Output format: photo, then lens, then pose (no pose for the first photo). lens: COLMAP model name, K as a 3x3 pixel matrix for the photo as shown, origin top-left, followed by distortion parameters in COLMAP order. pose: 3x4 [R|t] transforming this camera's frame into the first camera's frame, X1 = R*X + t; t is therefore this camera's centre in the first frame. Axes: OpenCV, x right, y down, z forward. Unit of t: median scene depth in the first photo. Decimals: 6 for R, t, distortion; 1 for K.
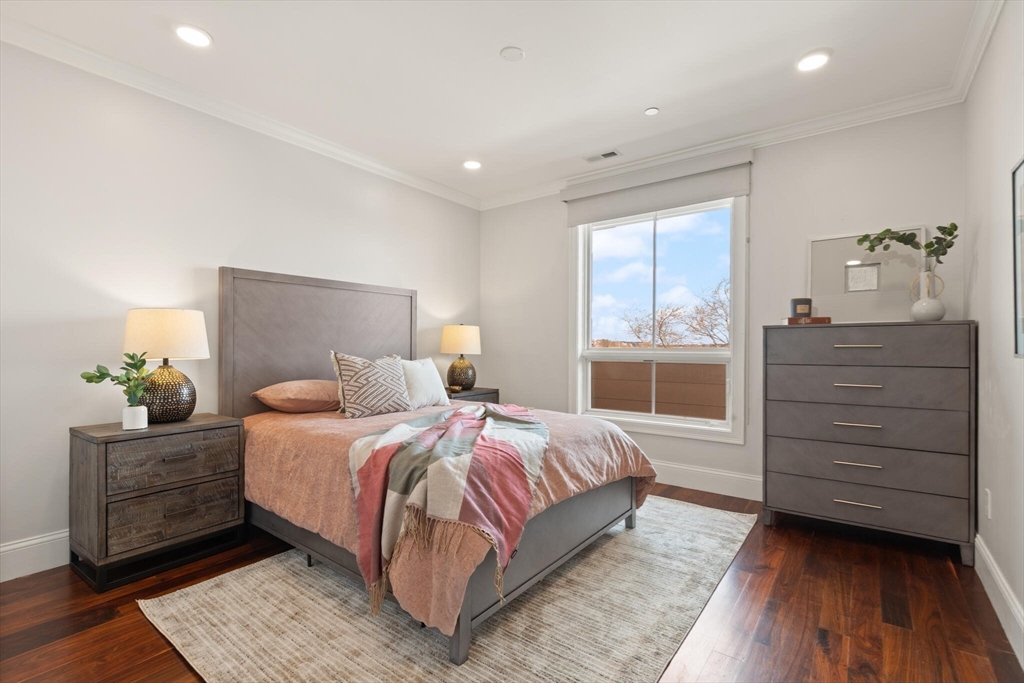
lens RADIAL K [[455.7, 0, 512.0], [0, 455.7, 341.5], [0, 0, 1]] dist [0.021836, 0.000157]
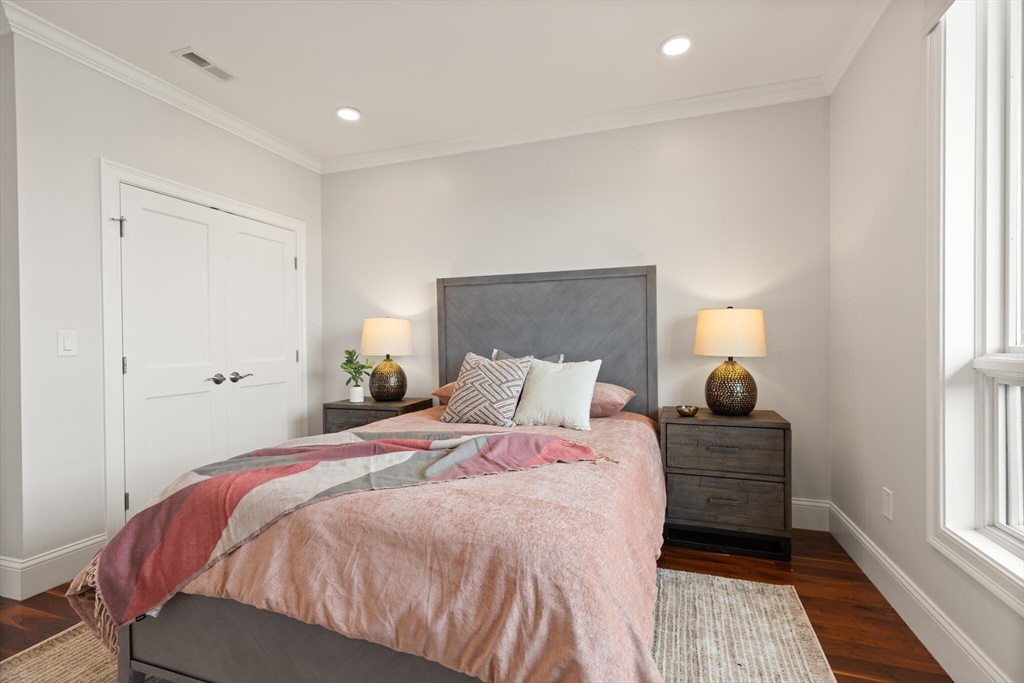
lens RADIAL K [[455.7, 0, 512.0], [0, 455.7, 341.5], [0, 0, 1]] dist [0.021836, 0.000157]
pose [[0.330525, -0.008552, -0.943758, 0.552045], [0.014180, 0.999891, -0.004095, 0.008837], [0.943691, -0.012029, 0.330611, 0.783632]]
